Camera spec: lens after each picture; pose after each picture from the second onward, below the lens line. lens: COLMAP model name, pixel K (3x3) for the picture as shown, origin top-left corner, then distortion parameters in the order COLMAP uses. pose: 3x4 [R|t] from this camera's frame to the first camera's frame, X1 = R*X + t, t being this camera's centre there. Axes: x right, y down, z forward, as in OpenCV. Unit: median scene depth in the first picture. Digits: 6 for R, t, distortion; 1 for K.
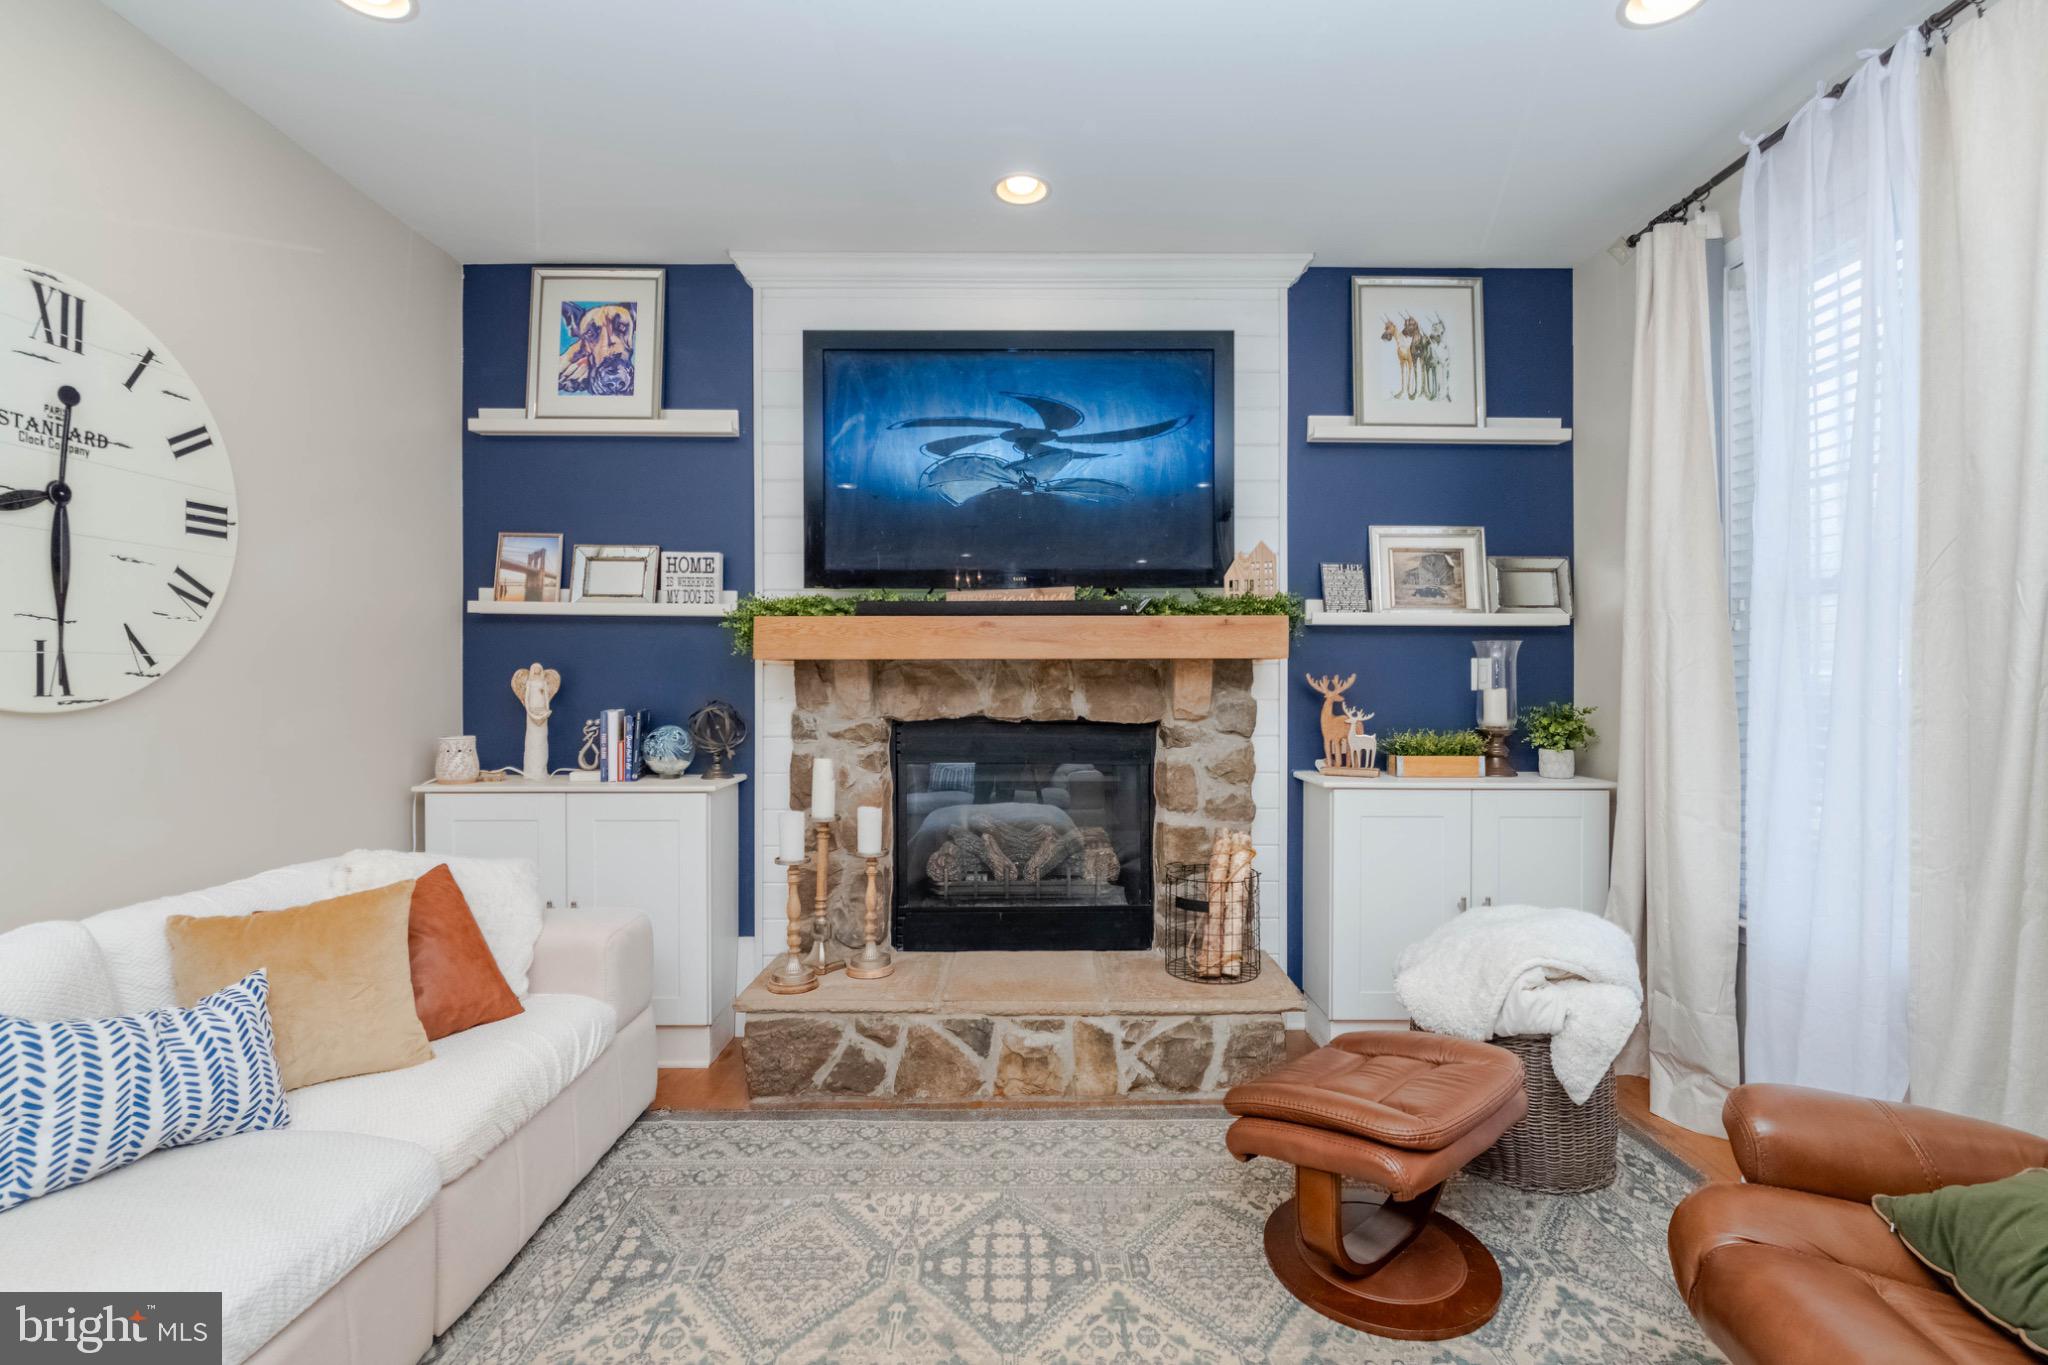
lens RADIAL K [[897.3, 0, 1024.4], [0, 897.3, 685.3], [0, 0, 1]] dist [0.012779, -0.019797]
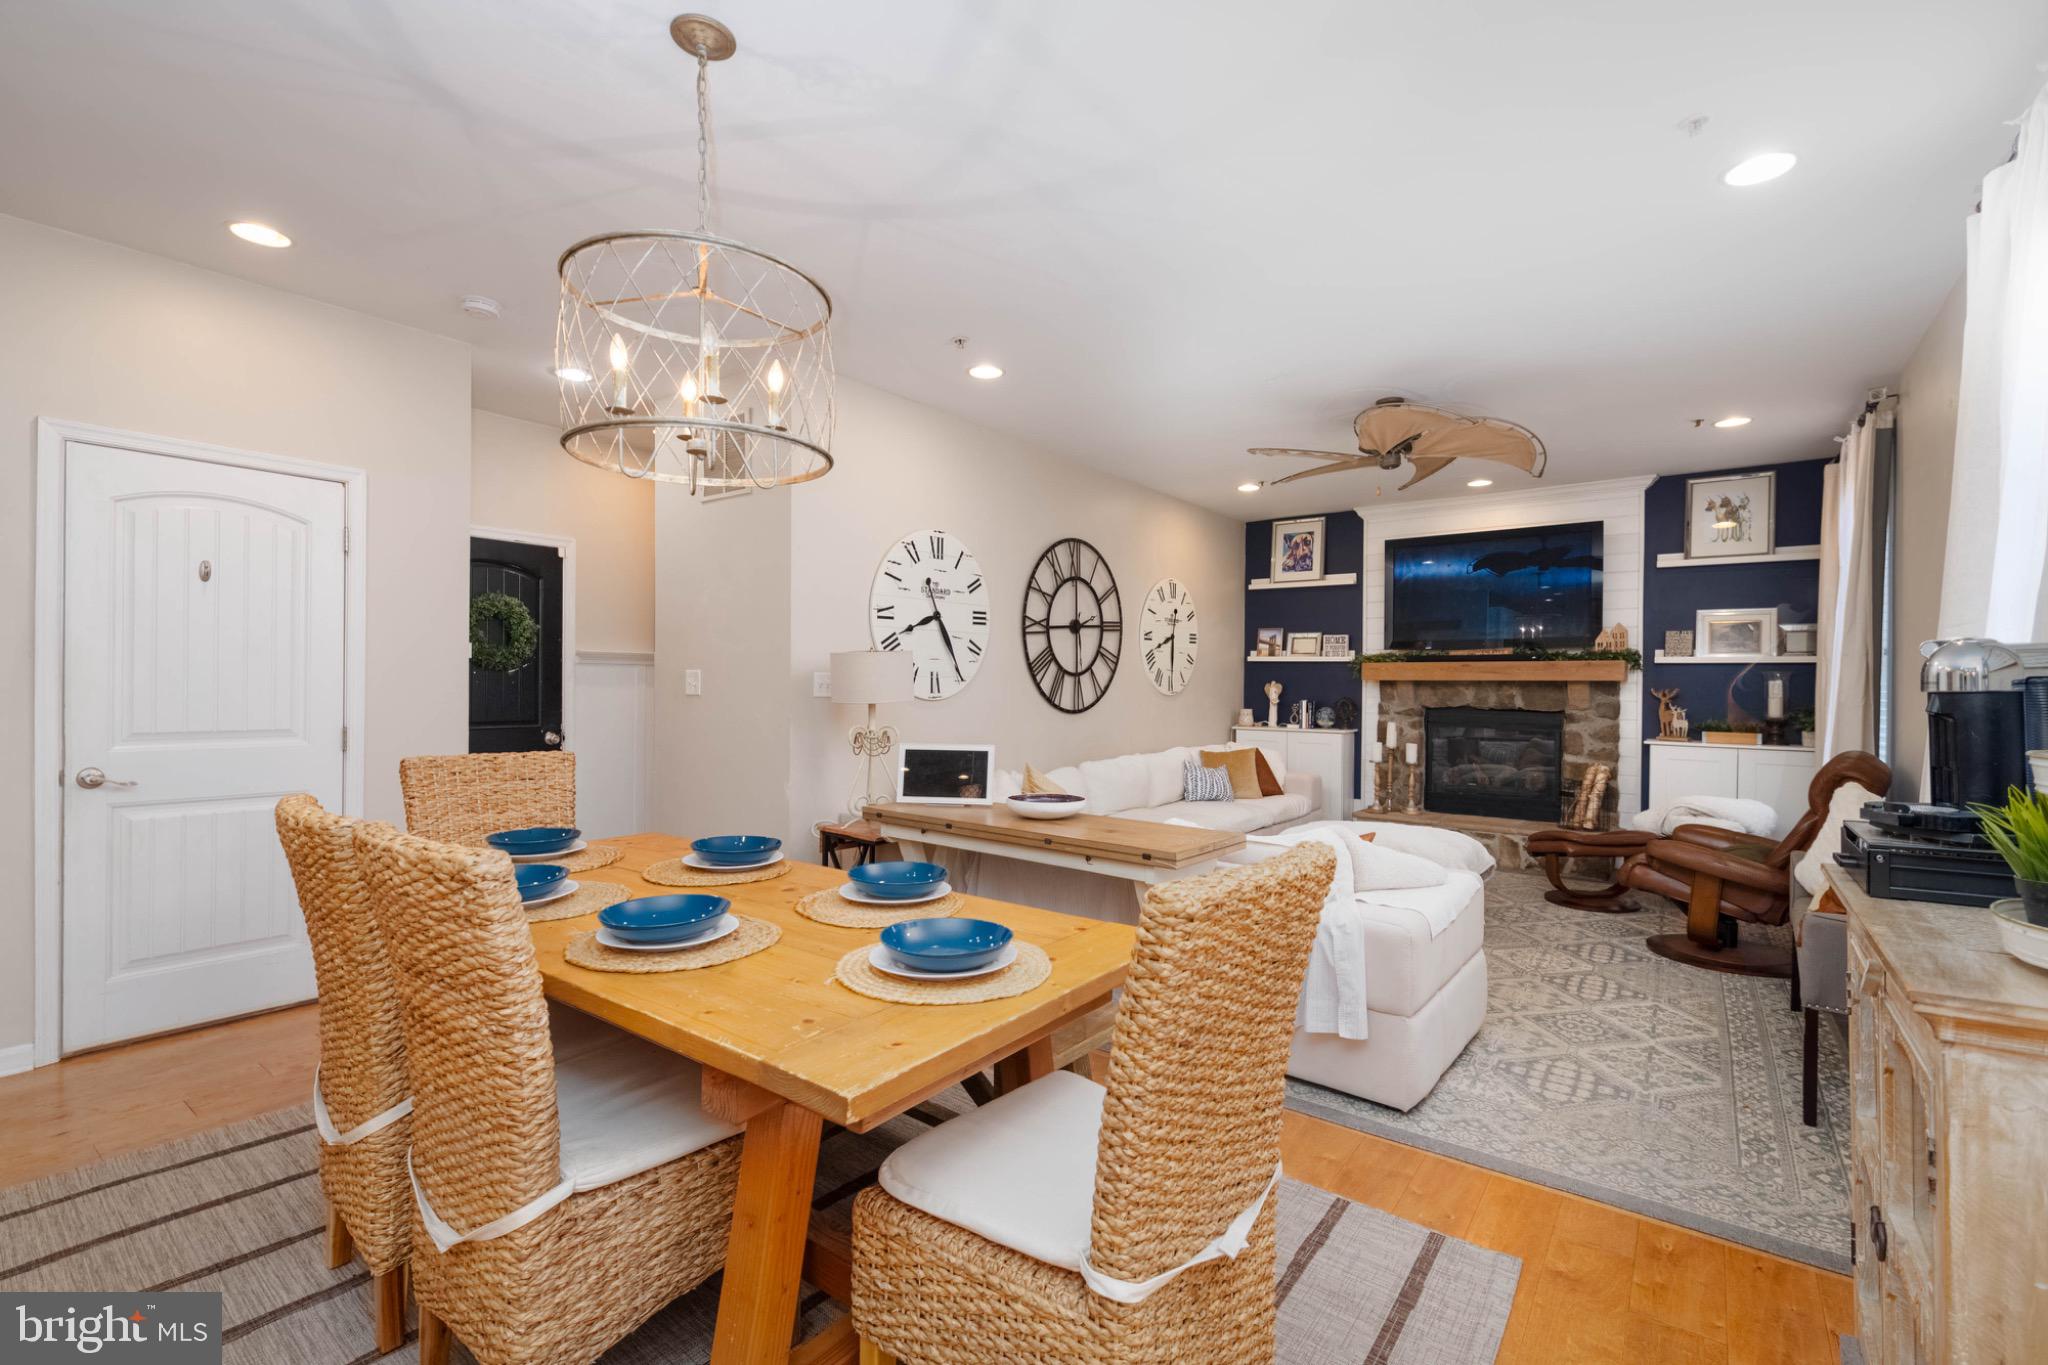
lens RADIAL K [[897.3, 0, 1024.4], [0, 897.3, 685.3], [0, 0, 1]] dist [0.012779, -0.019797]
pose [[0.795024, 0.008262, -0.606521, 0.423606], [-0.013738, 0.999896, -0.004387, 0.007966], [0.606422, 0.011820, 0.795055, -1.407418]]
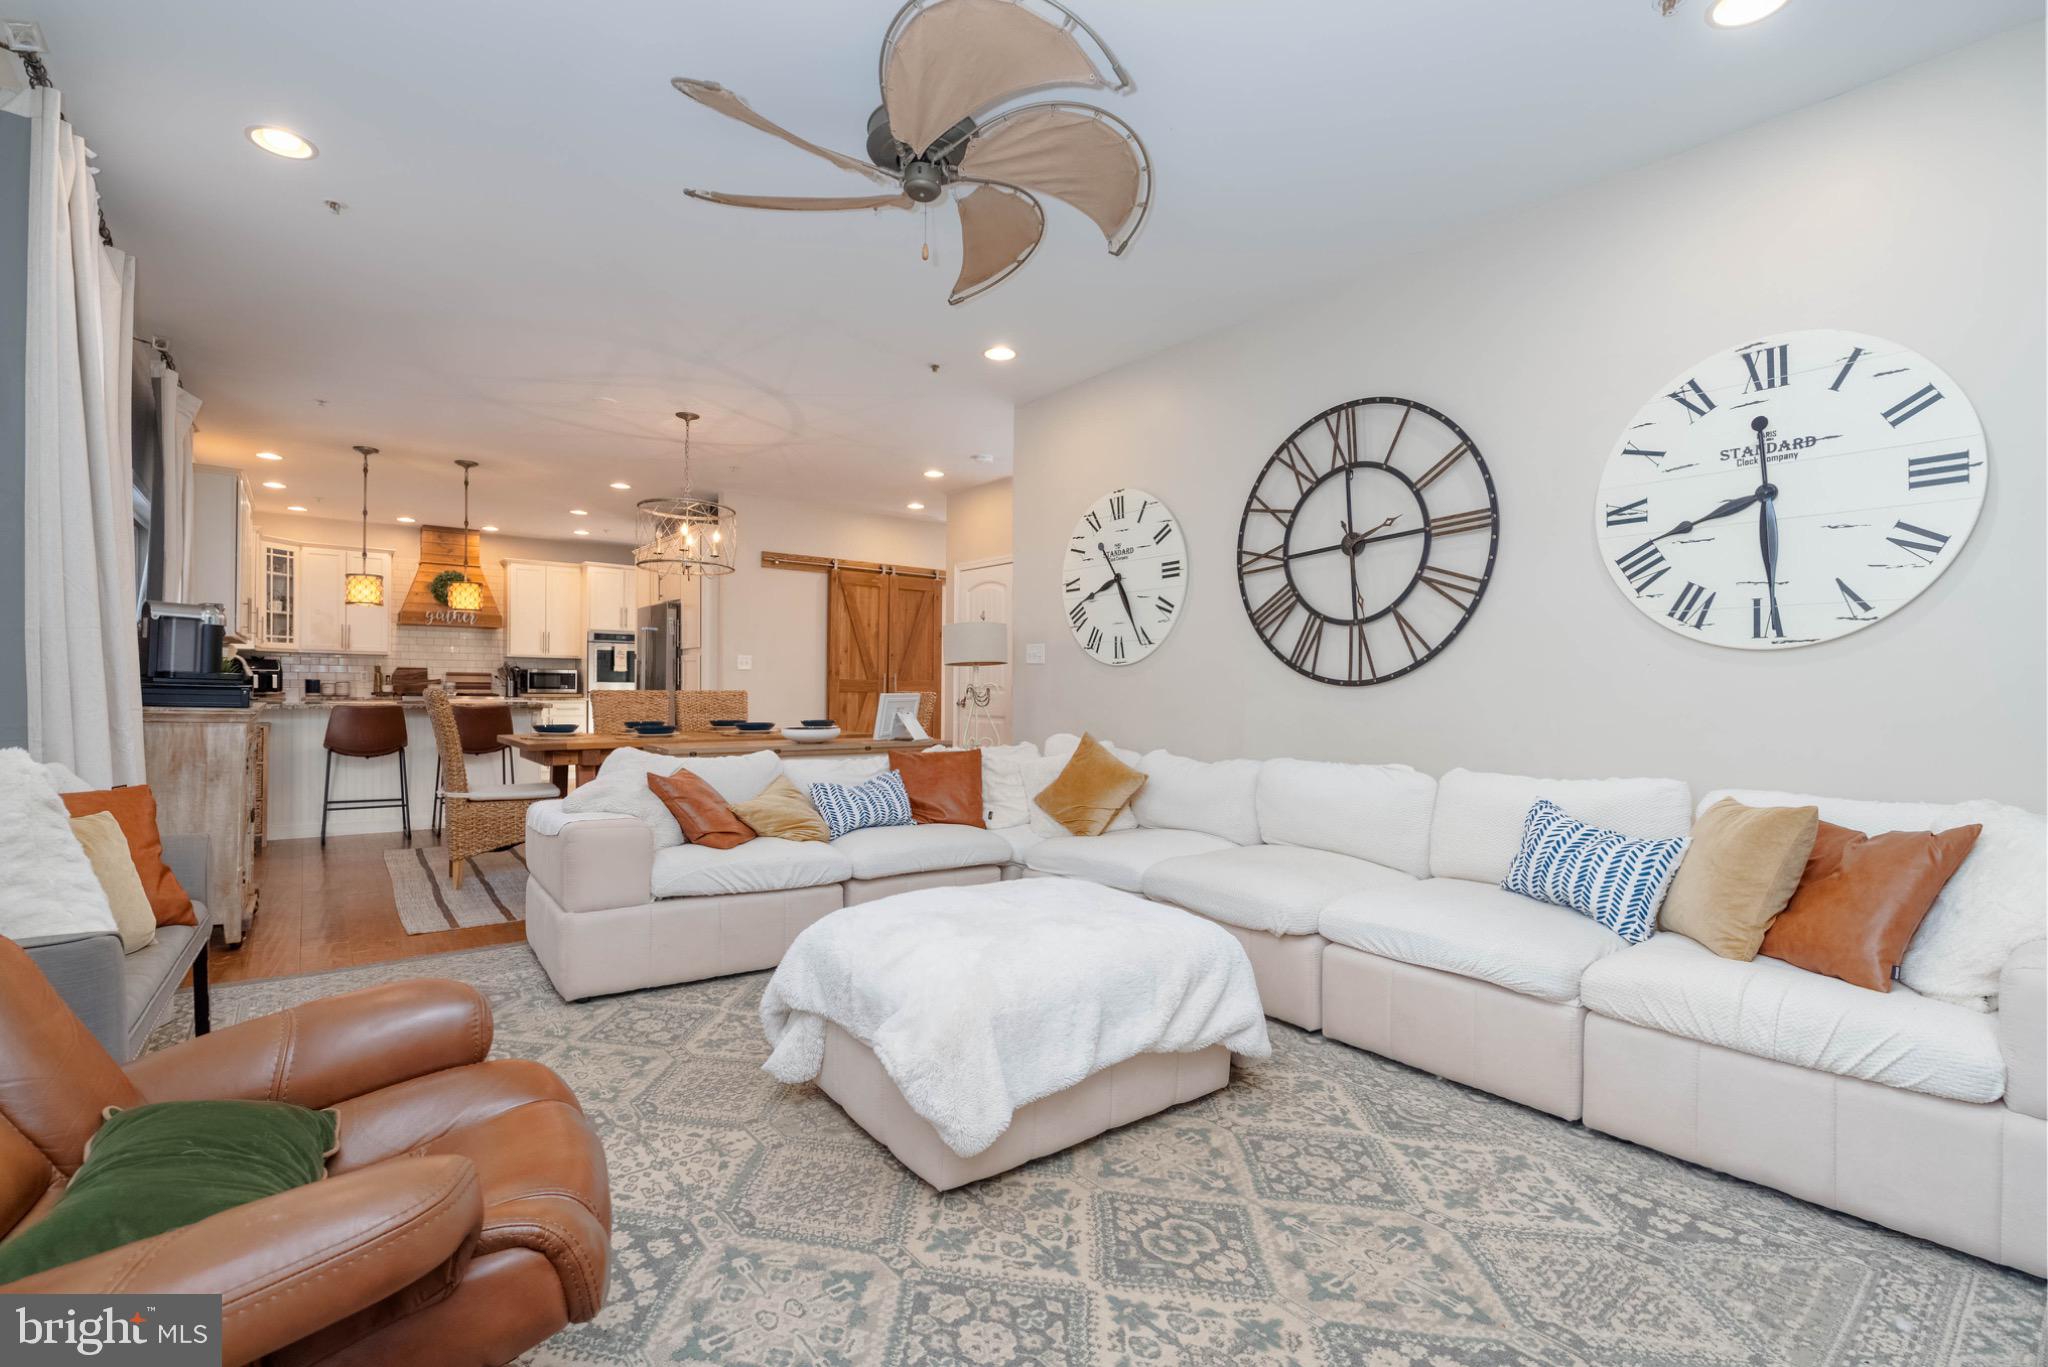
lens RADIAL K [[889.9, 0, 1025.6], [0, 889.9, 696.4], [0, 0, 1]] dist [-0.018183, -0.000470]
pose [[-0.784177, -0.000983, -0.620536, 0.405496], [-0.014358, 0.999760, 0.016560, 0.057966], [0.620371, 0.021895, -0.784003, 0.795081]]
